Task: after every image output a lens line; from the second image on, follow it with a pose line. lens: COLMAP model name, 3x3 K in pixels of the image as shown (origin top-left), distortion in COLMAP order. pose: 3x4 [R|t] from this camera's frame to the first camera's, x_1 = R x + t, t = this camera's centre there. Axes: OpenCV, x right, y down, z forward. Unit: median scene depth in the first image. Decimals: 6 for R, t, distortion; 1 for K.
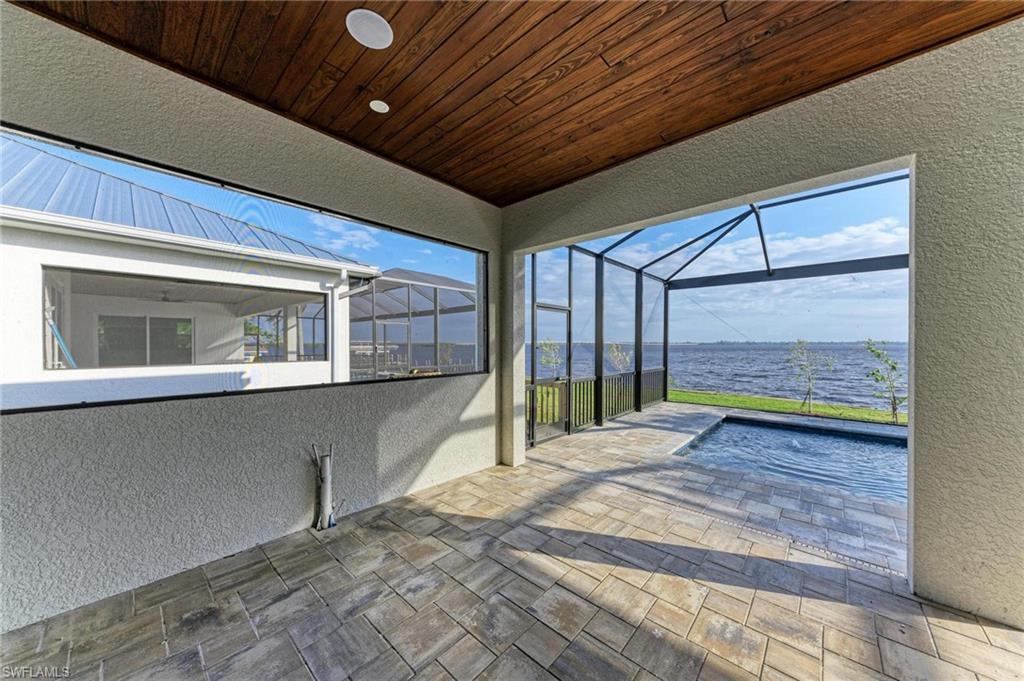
lens RADIAL K [[348.6, 0, 510.3], [0, 348.6, 348.0], [0, 0, 1]] dist [0.002878, 0.000033]
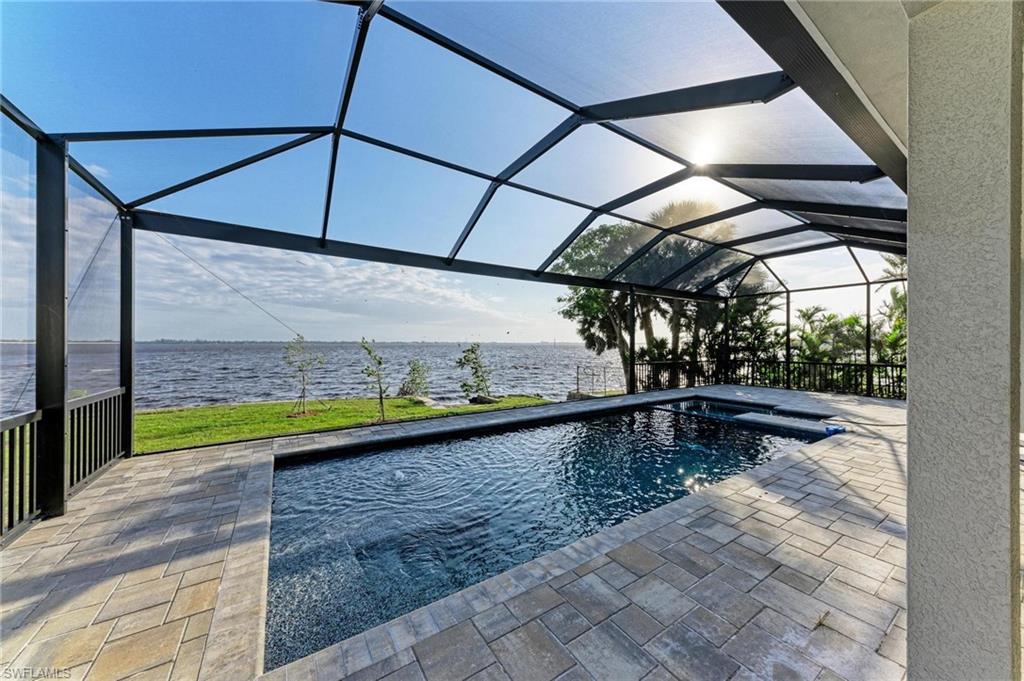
lens RADIAL K [[348.6, 0, 503.4], [0, 348.6, 342.6], [0, 0, 1]] dist [0.002878, 0.000033]
pose [[0.243522, 0.001280, 0.969895, 0.114520], [0.011585, 0.999924, -0.004228, 0.002743], [-0.969826, 0.012266, 0.243488, 0.412786]]
